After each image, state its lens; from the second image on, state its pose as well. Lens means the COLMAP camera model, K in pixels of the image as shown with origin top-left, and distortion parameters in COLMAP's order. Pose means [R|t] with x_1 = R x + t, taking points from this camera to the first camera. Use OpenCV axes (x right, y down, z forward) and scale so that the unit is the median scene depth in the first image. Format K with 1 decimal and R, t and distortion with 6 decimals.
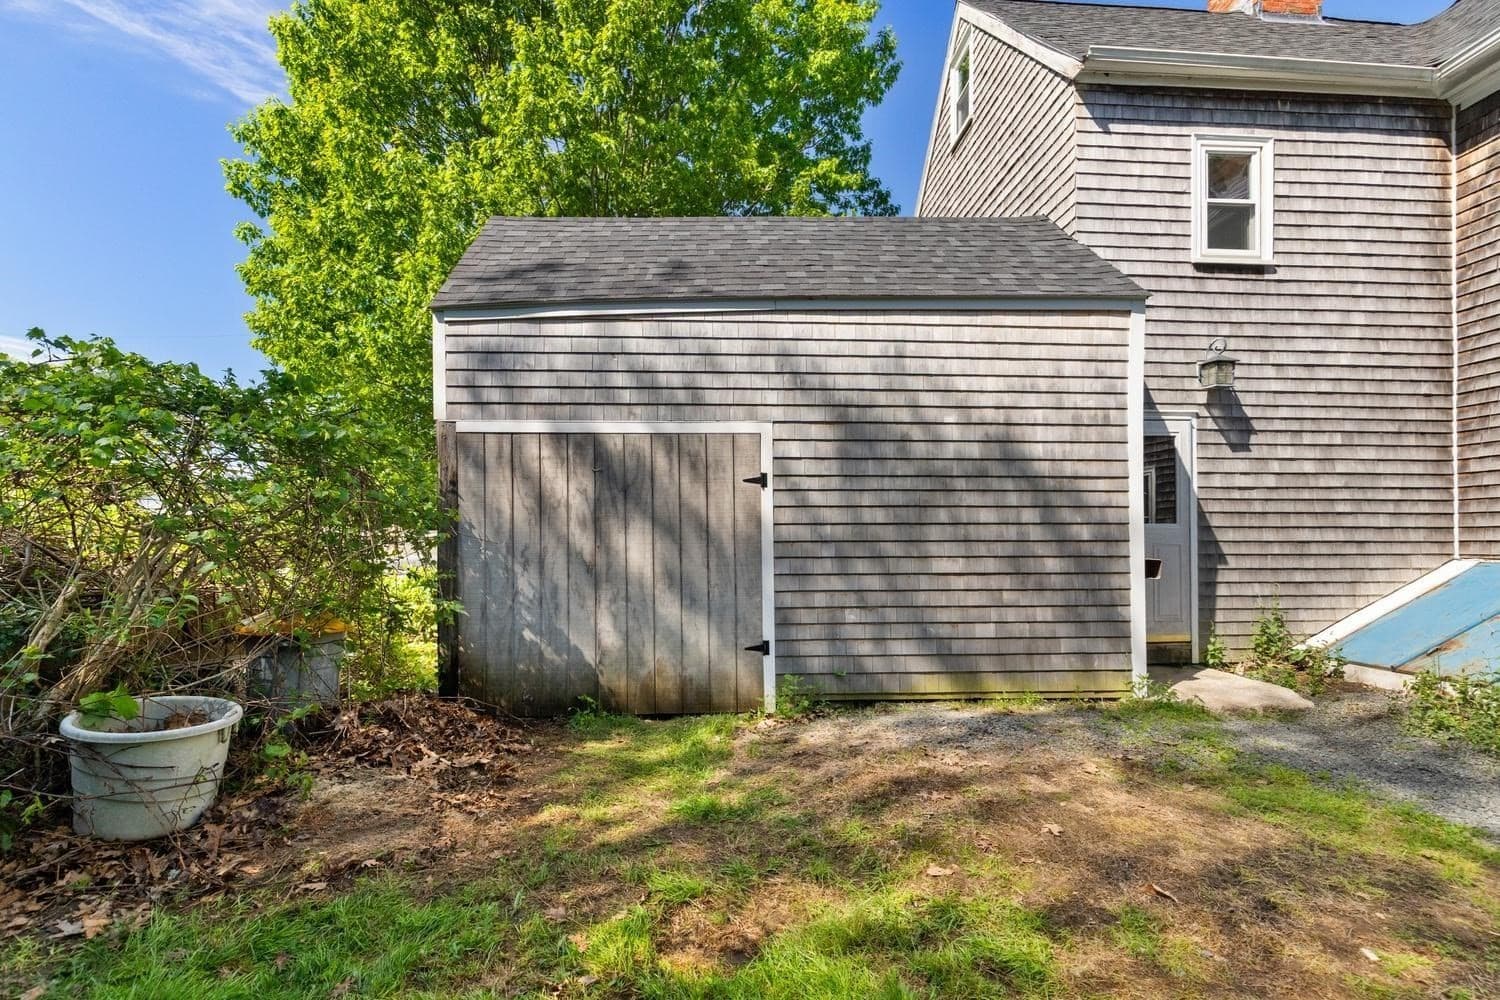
lens RADIAL K [[684.9, 0, 754.5], [0, 684.9, 536.0], [0, 0, 1]] dist [0.000431, -0.000031]
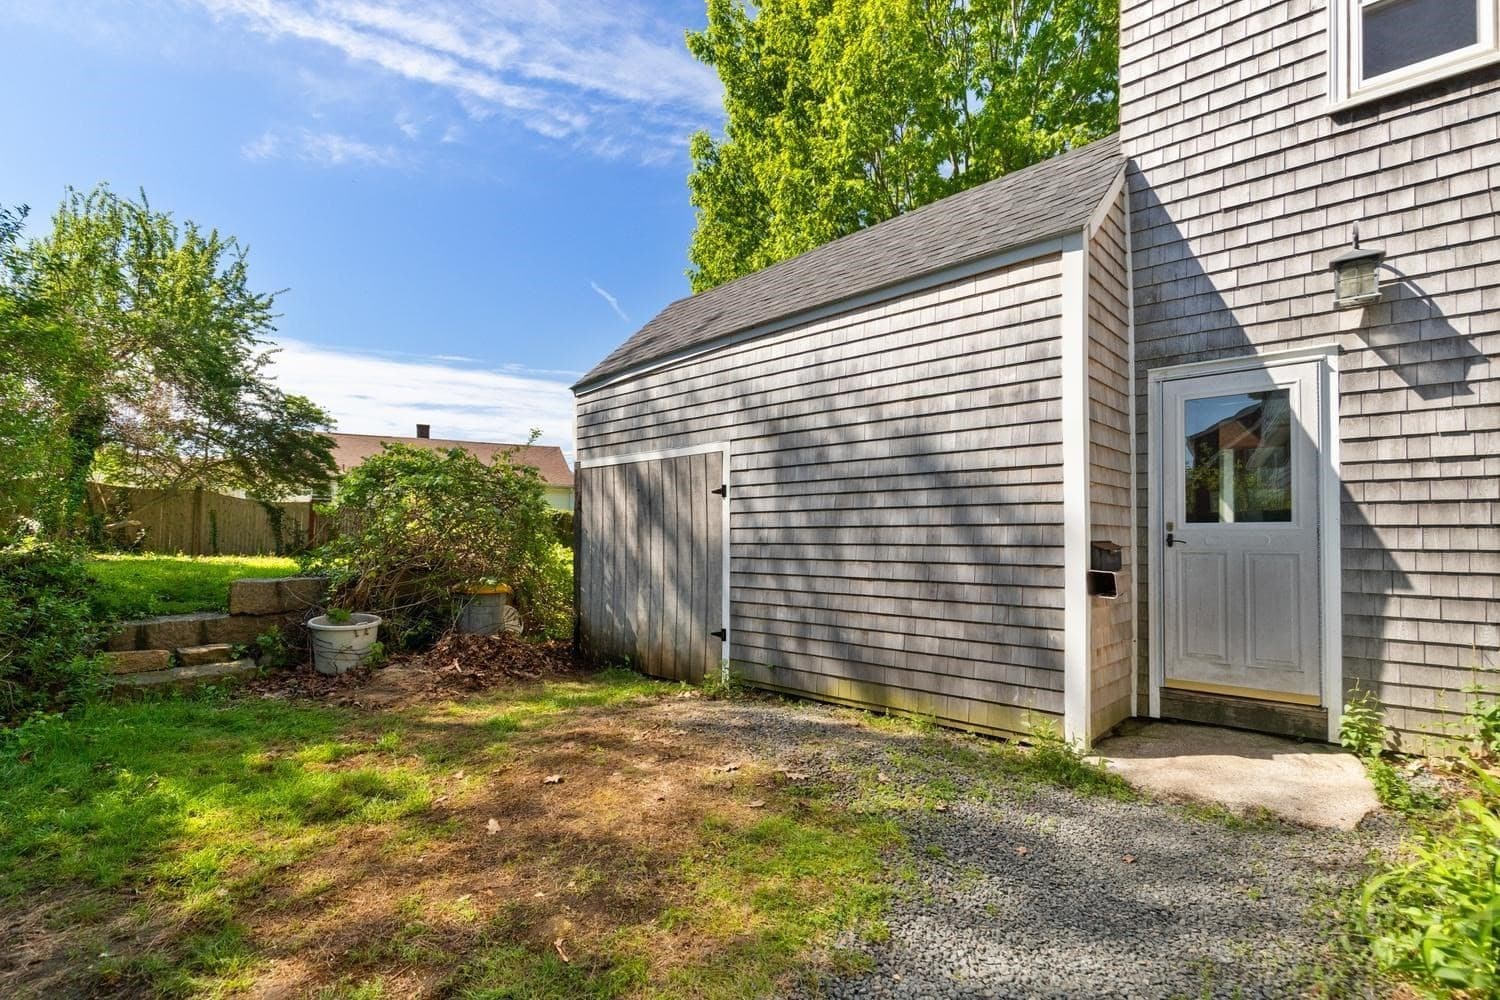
lens RADIAL K [[670.1, 0, 750.2], [0, 670.1, 526.7], [0, 0, 1]] dist [0.002262, 0.000107]
pose [[0.711266, -0.009829, -0.702854, 0.842118], [-0.002412, 0.999862, -0.016423, -0.001996], [0.702918, 0.013377, 0.711145, 0.216956]]
